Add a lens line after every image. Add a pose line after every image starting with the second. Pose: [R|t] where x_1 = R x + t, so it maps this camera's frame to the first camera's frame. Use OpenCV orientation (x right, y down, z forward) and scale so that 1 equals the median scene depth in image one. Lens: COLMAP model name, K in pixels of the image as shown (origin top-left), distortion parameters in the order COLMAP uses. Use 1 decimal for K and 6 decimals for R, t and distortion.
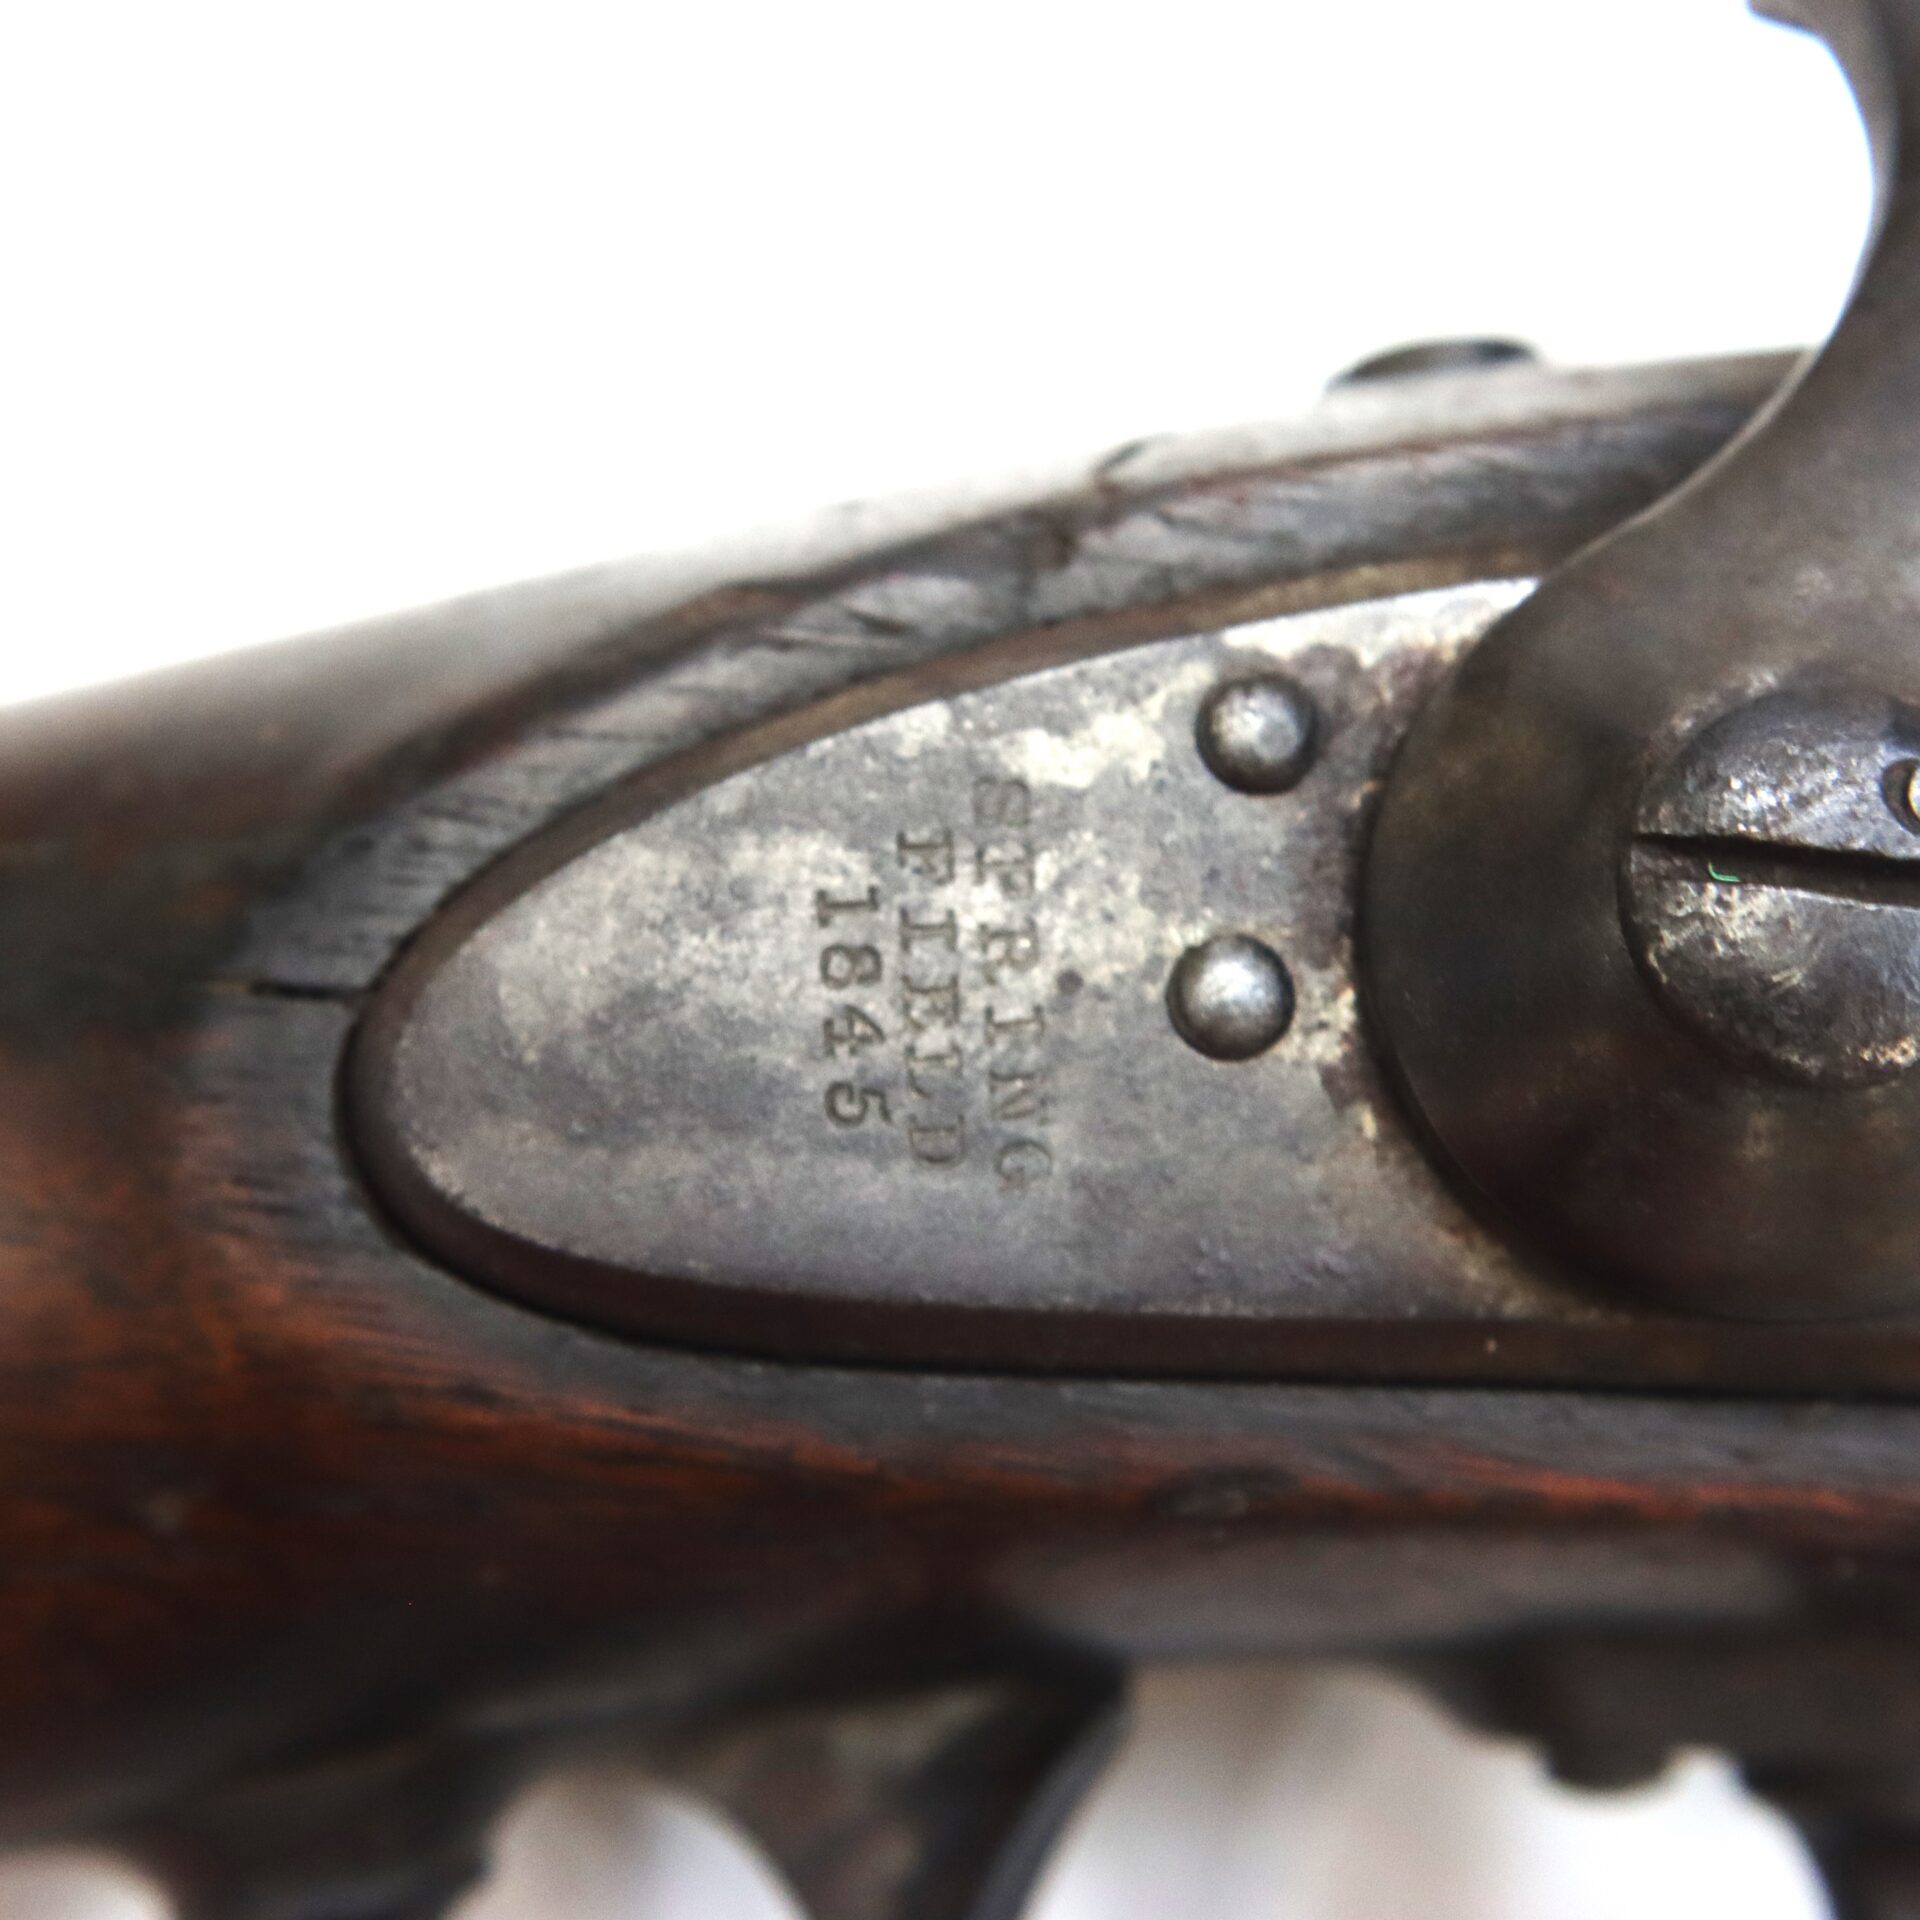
lens RADIAL K [[2315.6, 0, 960.7], [0, 2315.6, 962.0], [0, 0, 1]] dist [0.072066, 0.000000]
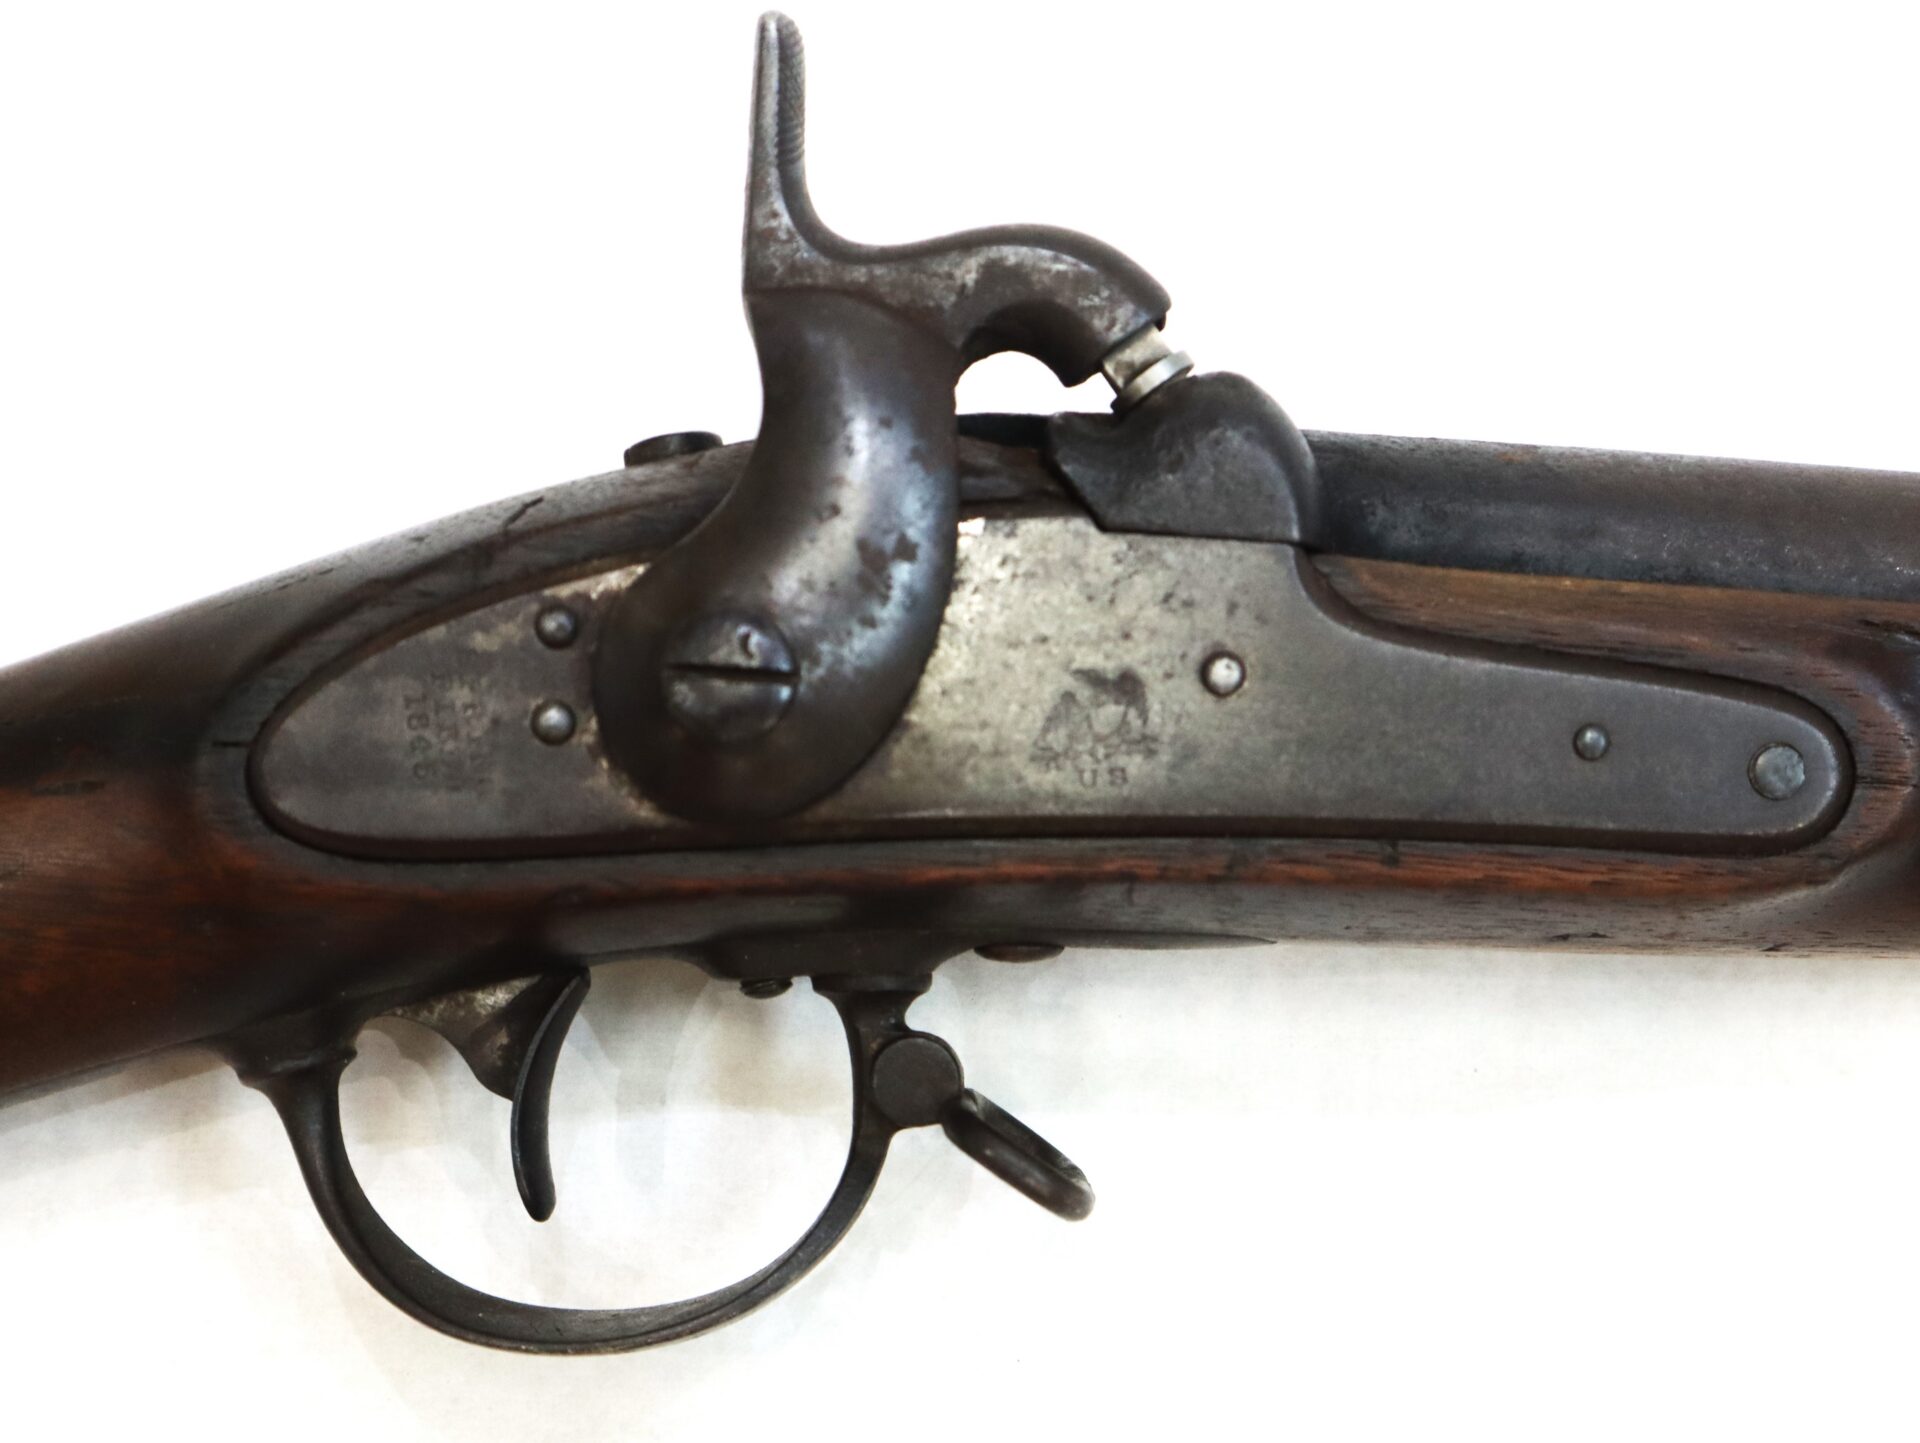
lens RADIAL K [[1811.3, 0, 959.8], [0, 1811.3, 730.3], [0, 0, 1]] dist [0.010089, 0.000000]
pose [[0.996860, -0.076920, -0.018797, 0.642251], [0.078539, 0.990705, 0.111066, -0.179489], [0.010079, -0.112194, 0.993635, -1.167499]]
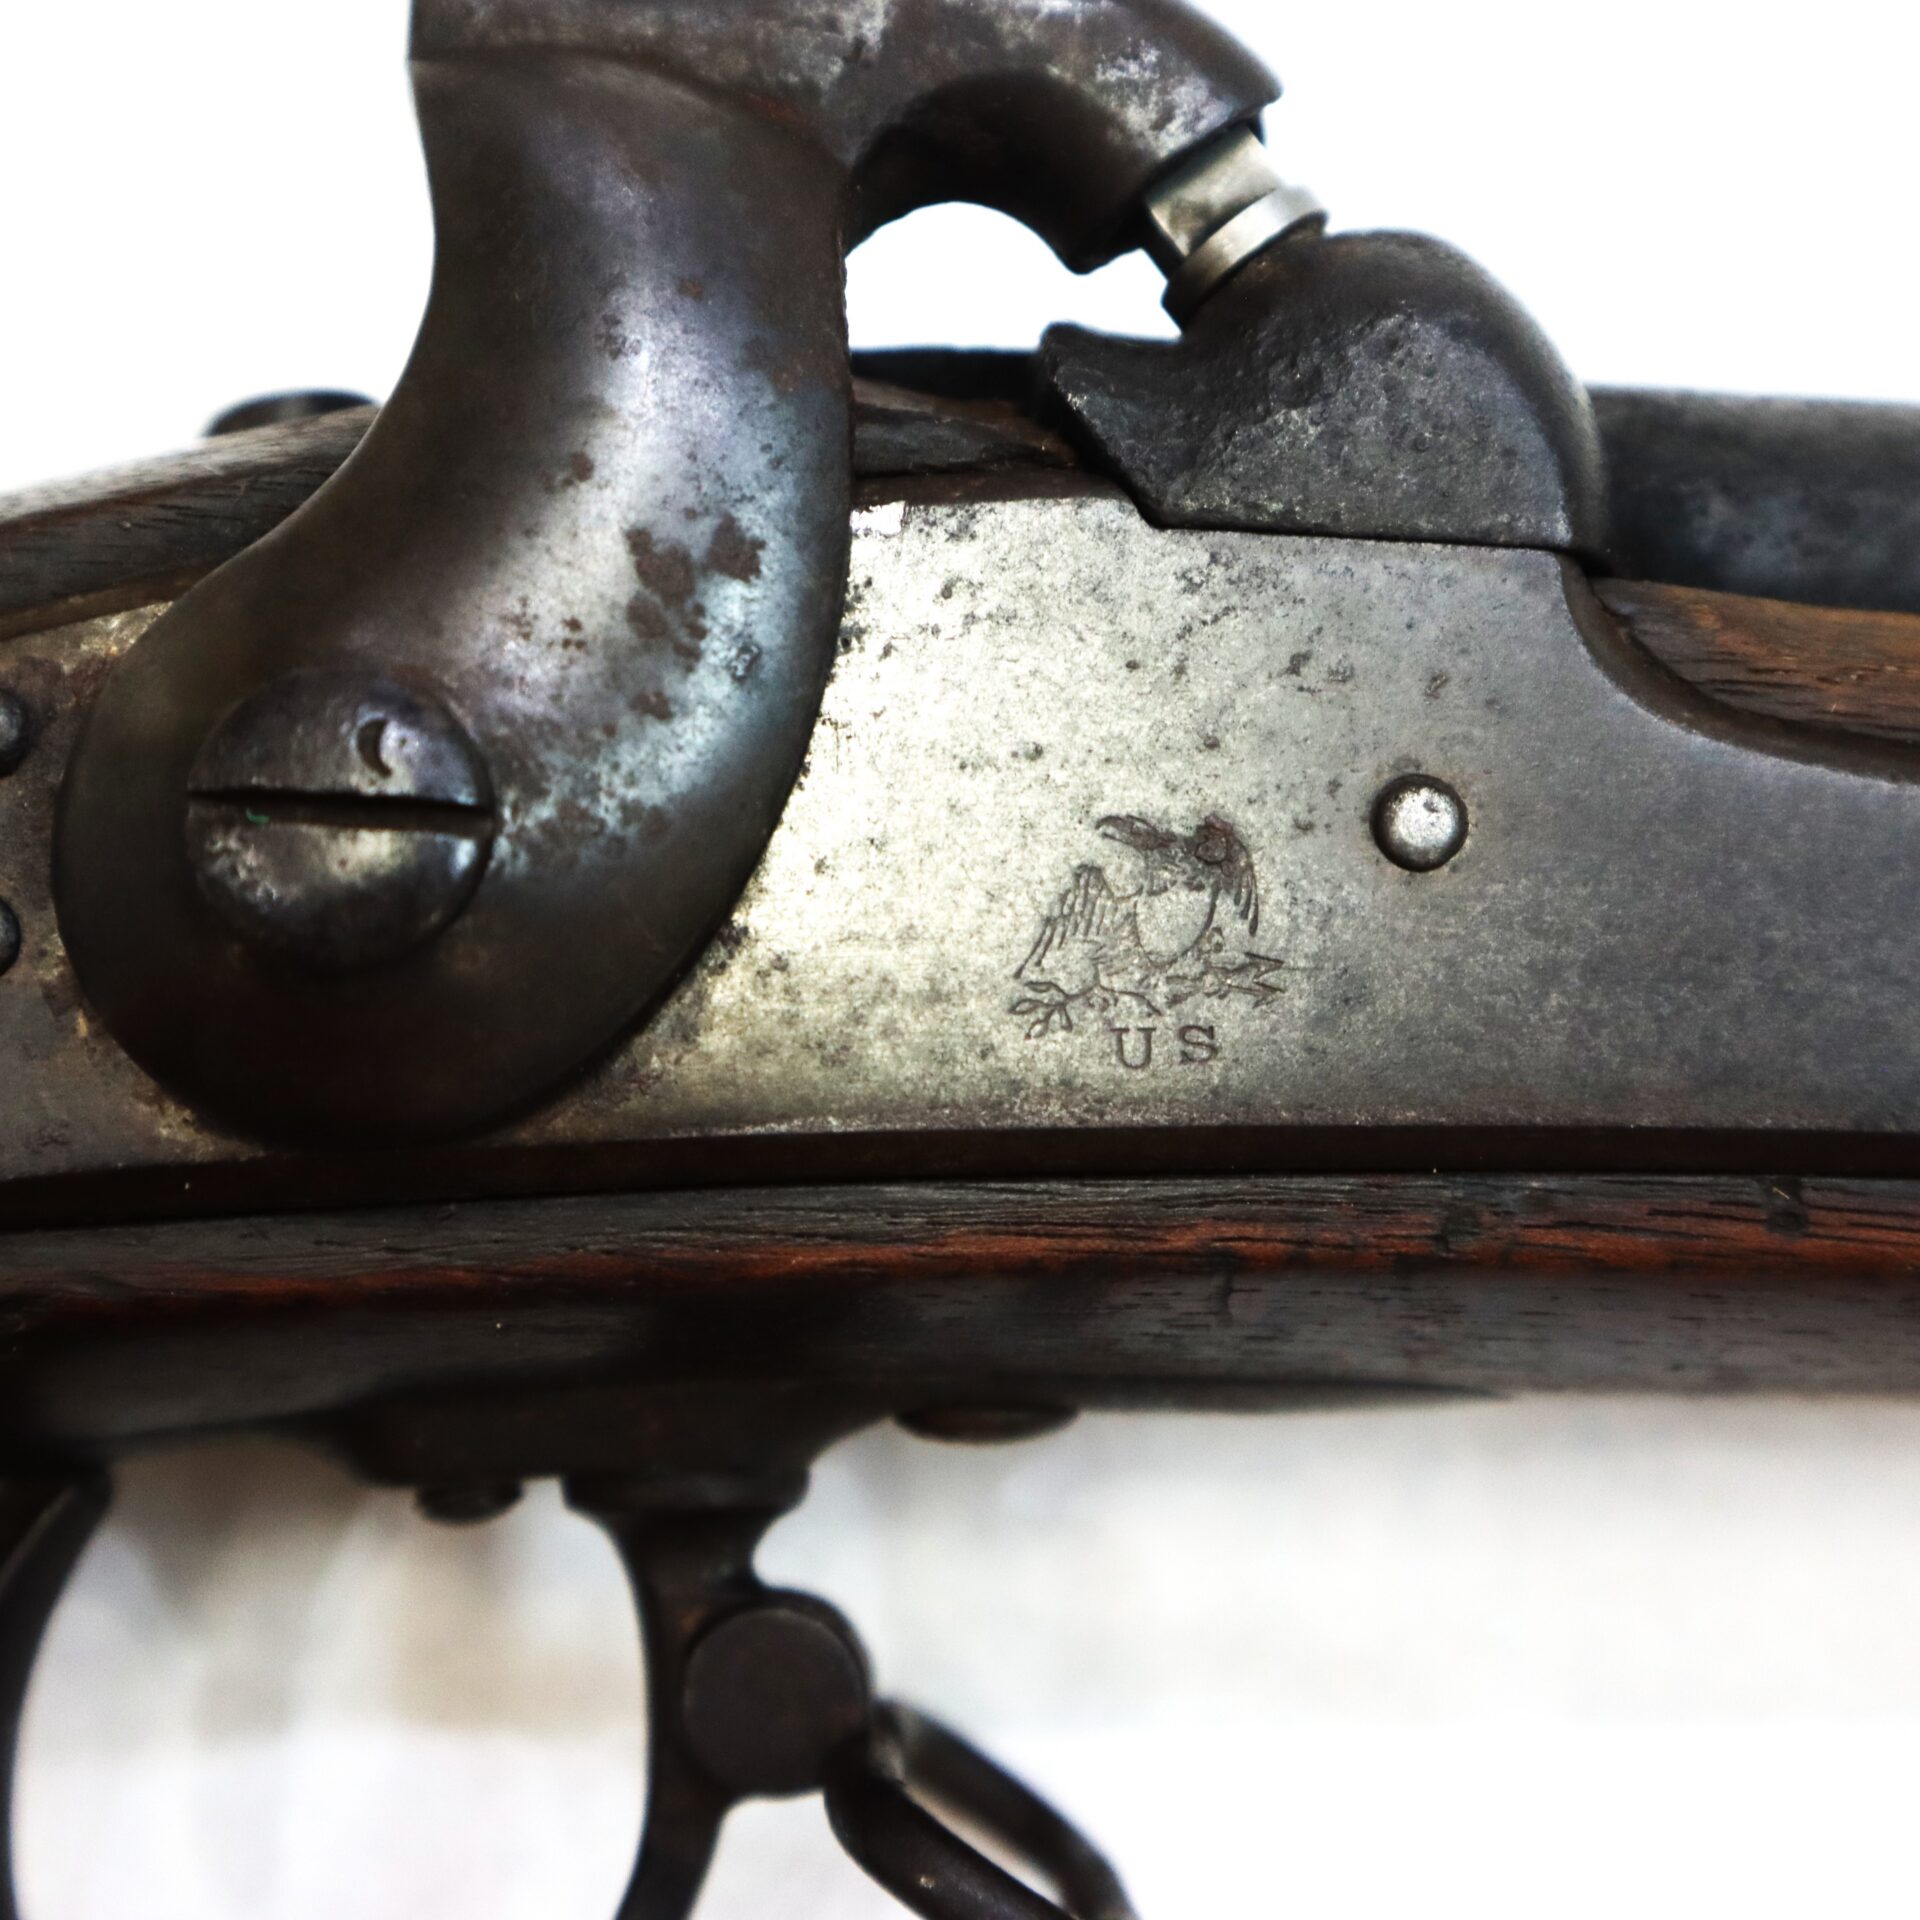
lens RADIAL K [[2186.8, 0, 924.7], [0, 2186.8, 1001.6], [0, 0, 1]] dist [0.019016, 0.000000]
pose [[0.996297, -0.085971, 0.000792, 0.635750], [0.085777, 0.994588, 0.058626, 0.024032], [-0.005828, -0.058341, 0.998280, -0.225144]]
